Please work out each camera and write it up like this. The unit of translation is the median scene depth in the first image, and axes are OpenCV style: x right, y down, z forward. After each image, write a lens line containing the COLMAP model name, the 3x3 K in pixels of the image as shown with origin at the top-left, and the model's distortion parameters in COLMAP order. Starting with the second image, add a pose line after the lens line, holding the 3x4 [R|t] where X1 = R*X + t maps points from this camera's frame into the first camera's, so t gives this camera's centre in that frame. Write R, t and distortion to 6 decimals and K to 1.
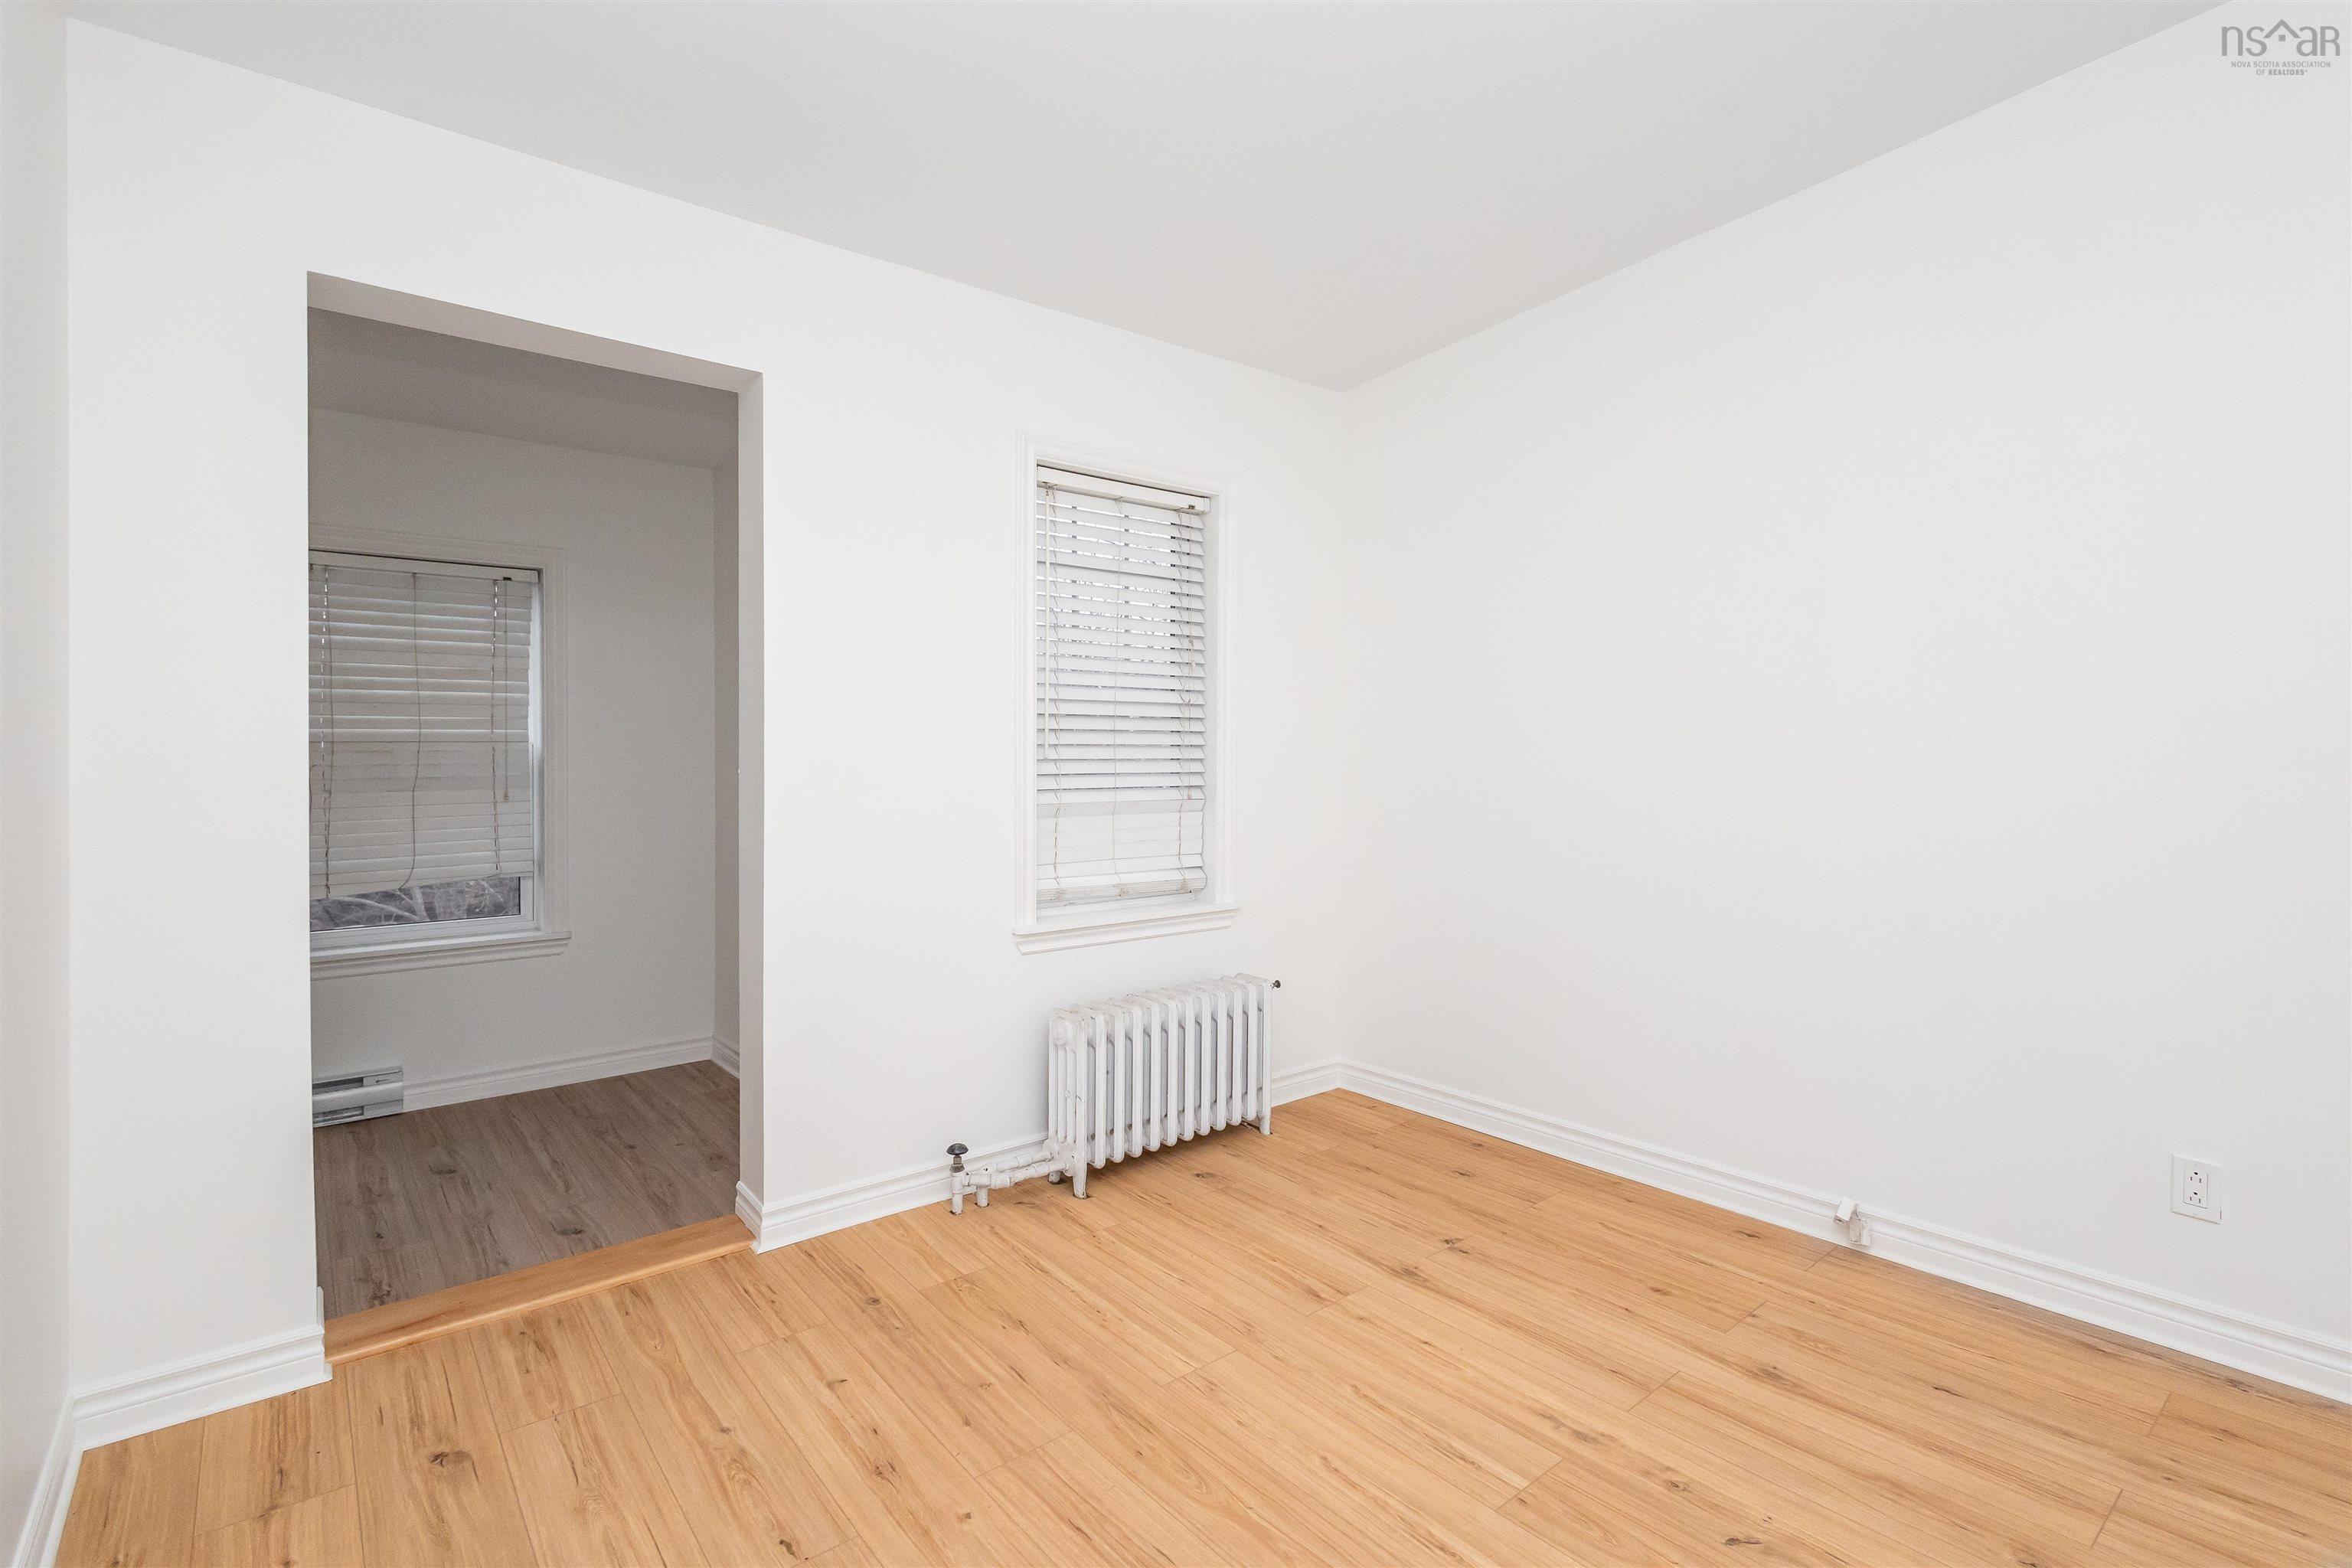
lens RADIAL K [[1096.9, 0, 1176.1], [0, 1096.9, 769.2], [0, 0, 1]] dist [0.000846, -0.000637]
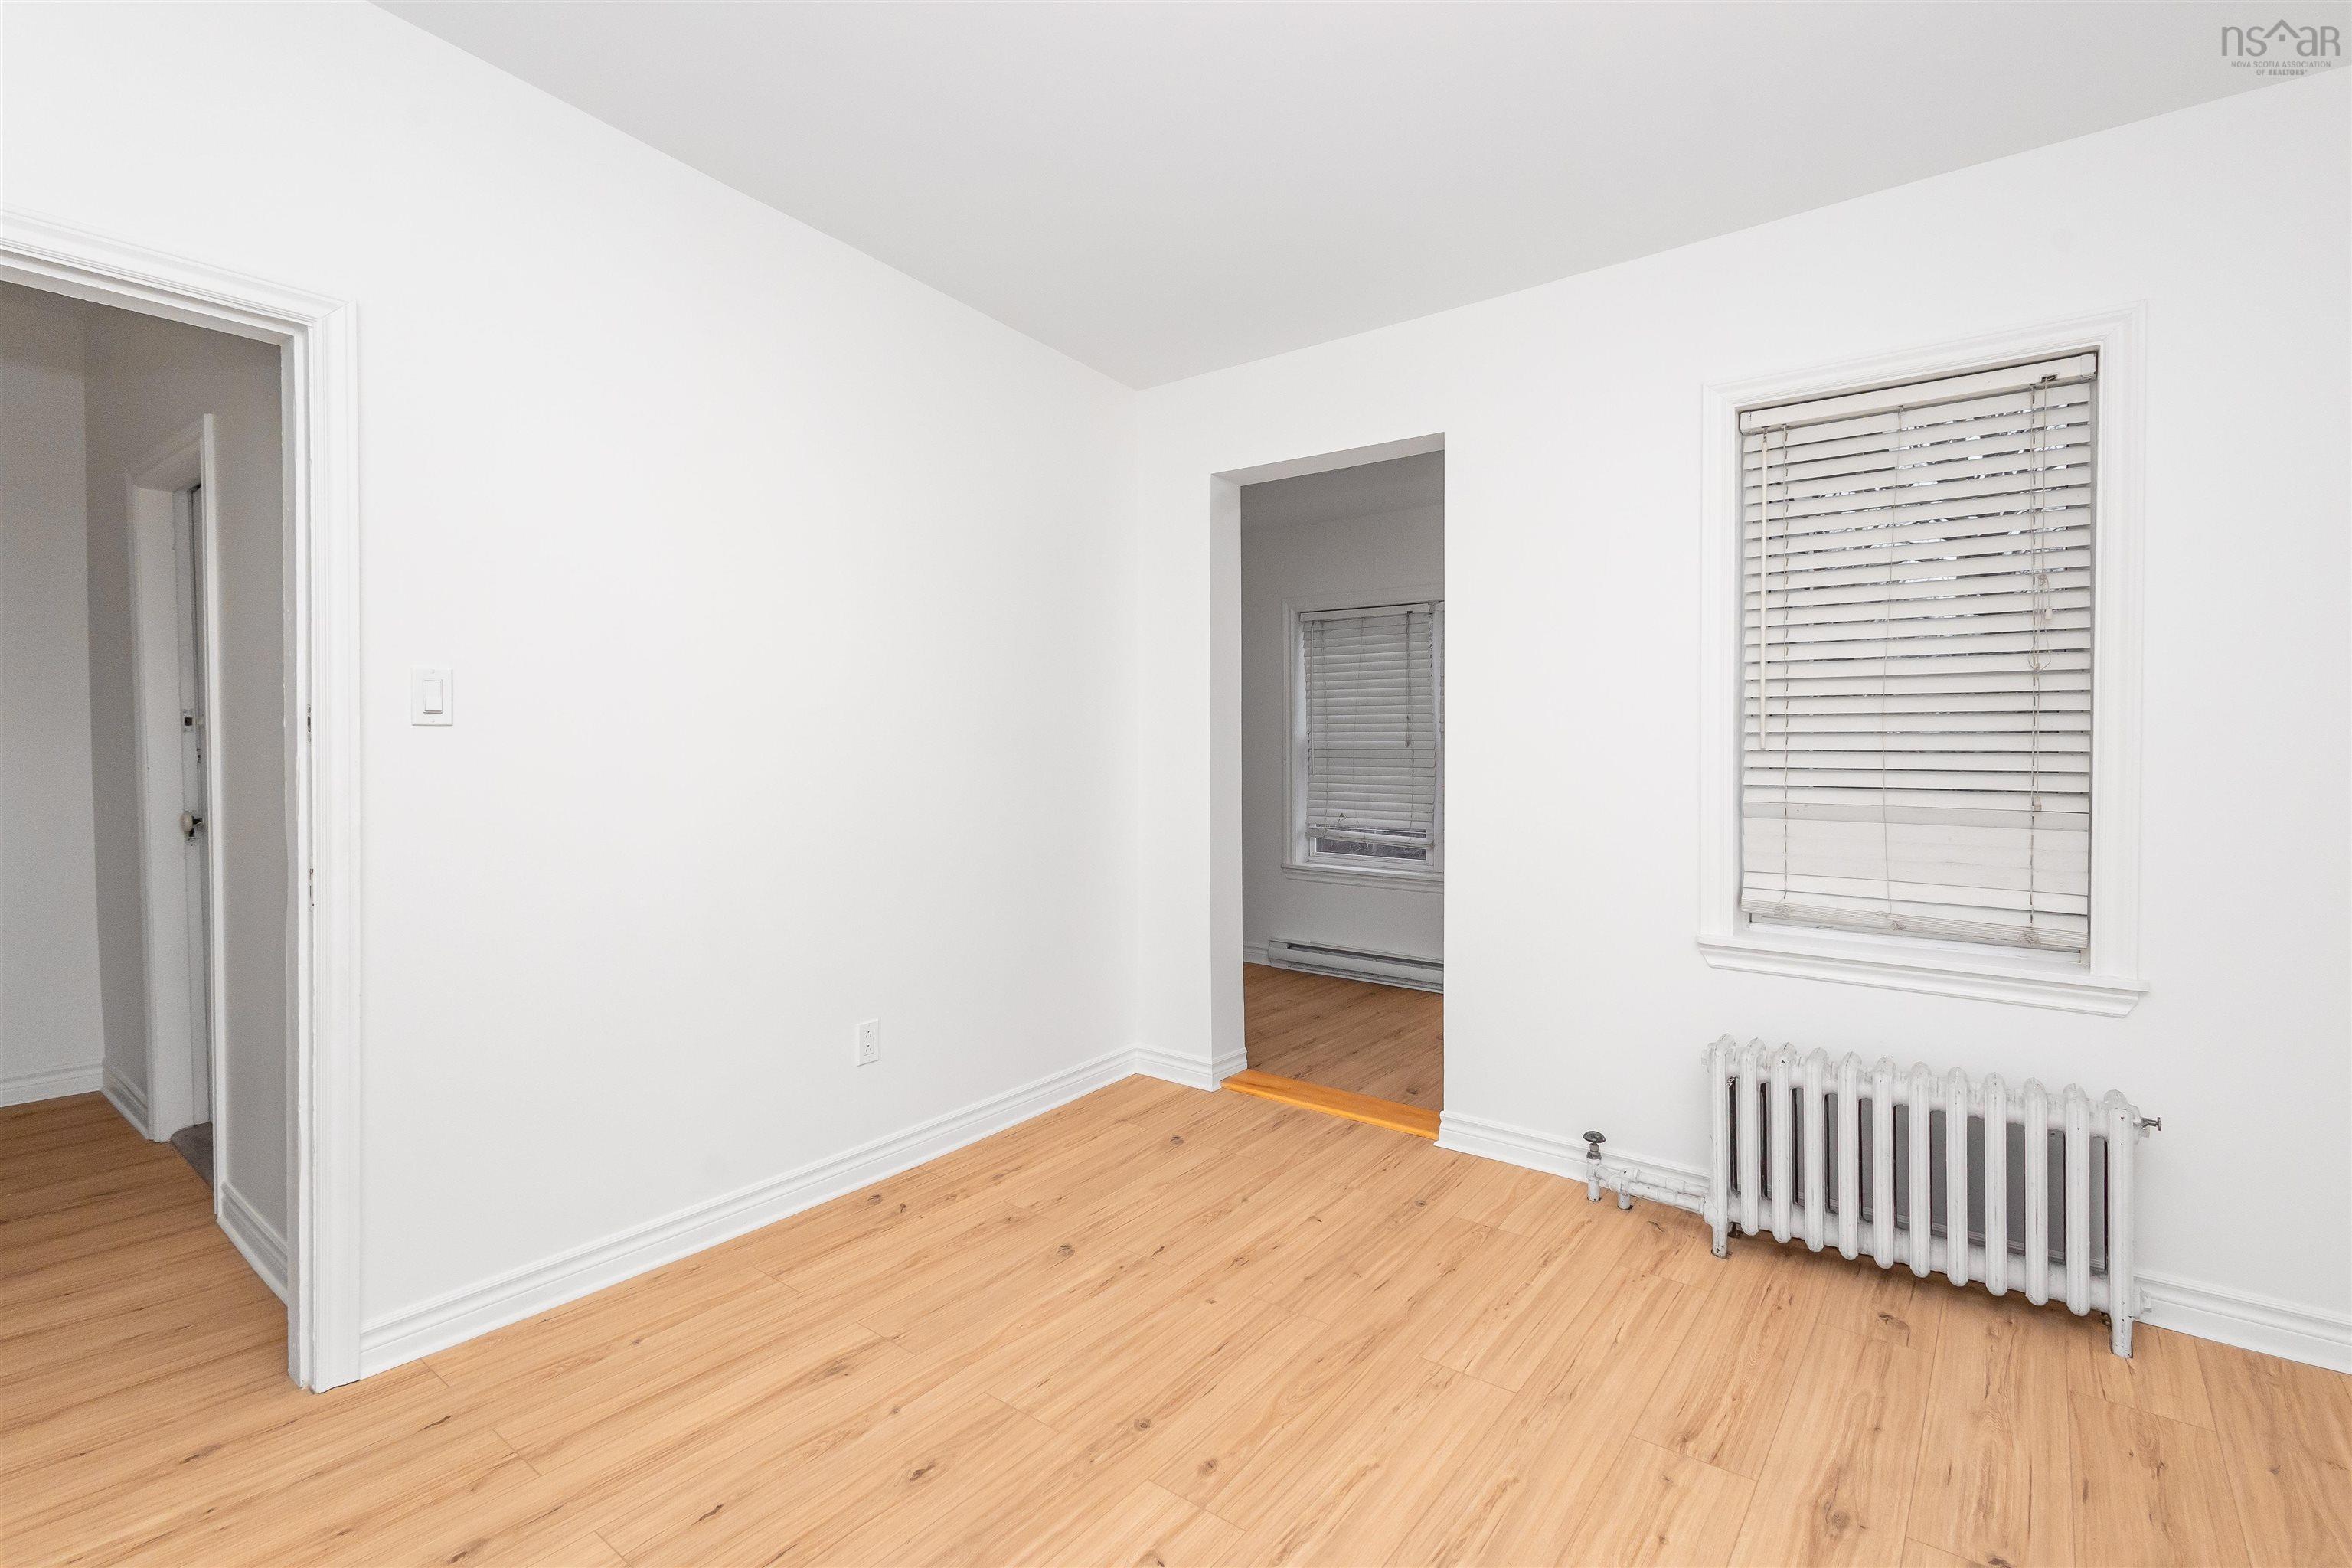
lens RADIAL K [[1096.9, 0, 1173.0], [0, 1096.9, 764.9], [0, 0, 1]] dist [0.000846, -0.000637]
pose [[0.202769, 0.023106, -0.978954, 0.719930], [-0.011648, 0.999708, 0.021183, -0.011730], [0.979157, 0.007107, 0.202979, 0.427374]]
